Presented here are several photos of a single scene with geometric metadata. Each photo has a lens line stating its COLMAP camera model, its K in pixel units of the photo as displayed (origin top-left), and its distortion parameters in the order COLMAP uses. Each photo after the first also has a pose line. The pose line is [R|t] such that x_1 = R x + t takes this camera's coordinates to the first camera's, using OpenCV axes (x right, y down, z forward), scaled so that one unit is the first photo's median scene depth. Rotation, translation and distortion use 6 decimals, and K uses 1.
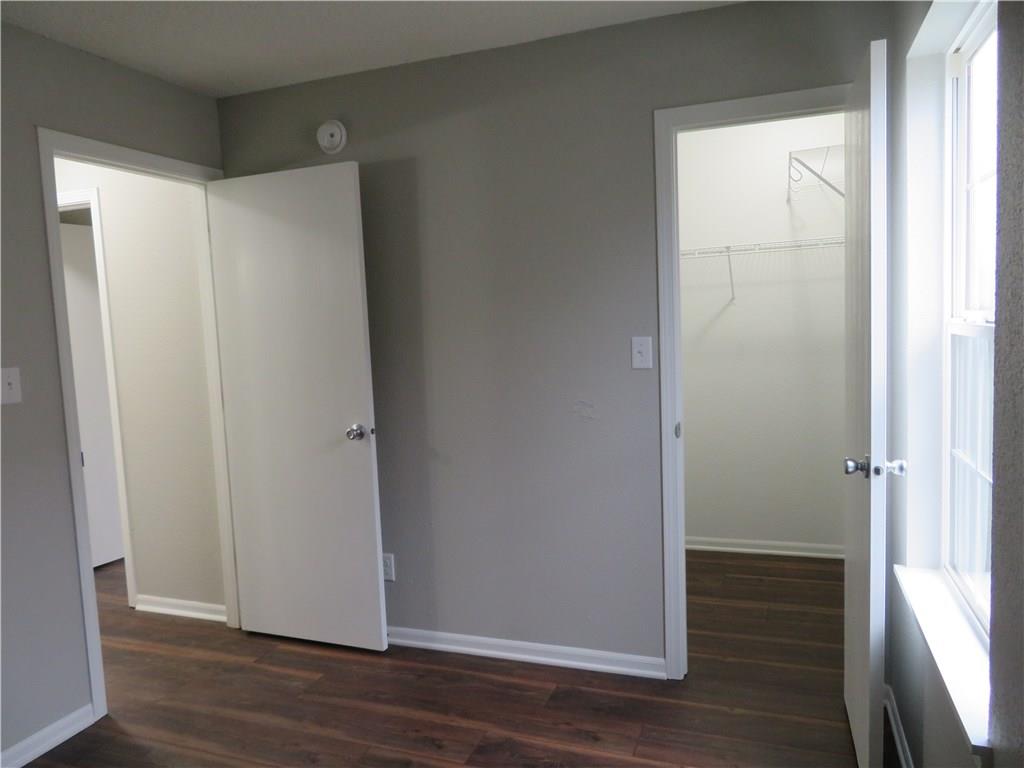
lens RADIAL K [[738.1, 0, 508.7], [0, 738.1, 383.4], [0, 0, 1]] dist [-0.012866, 0.005856]
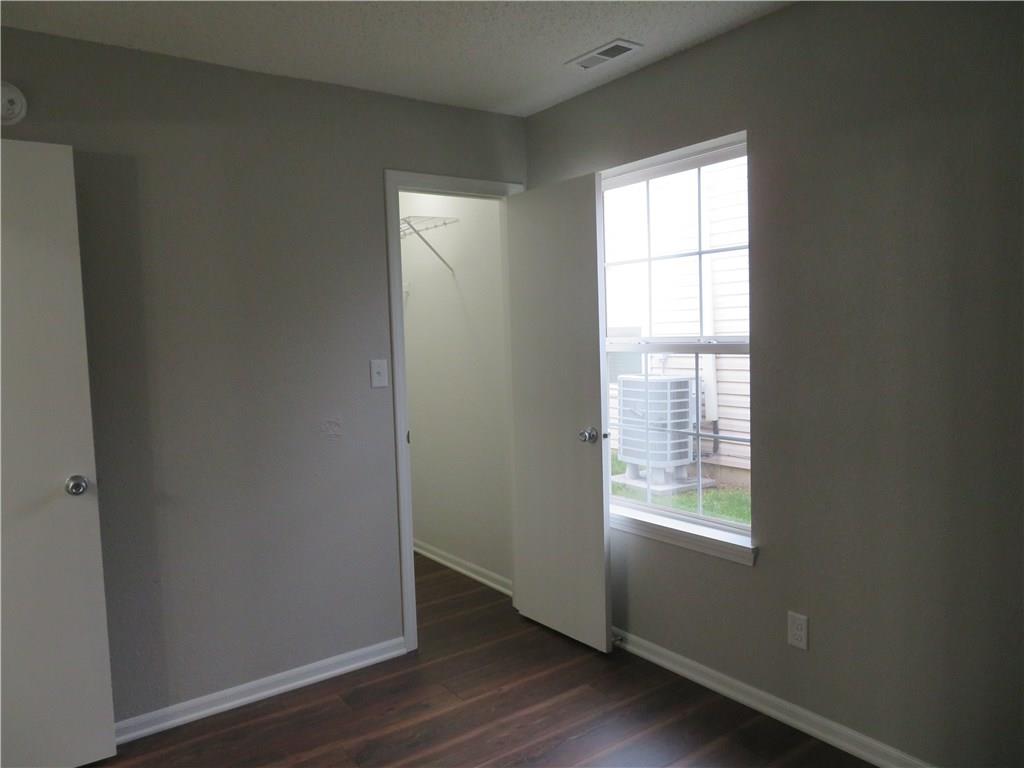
lens RADIAL K [[738.1, 0, 508.7], [0, 738.1, 383.4], [0, 0, 1]] dist [-0.012866, 0.005856]
pose [[0.548799, -0.031507, 0.835360, -0.656012], [0.081899, 0.996509, -0.016220, 0.008980], [-0.831933, 0.077317, 0.549463, 0.192913]]
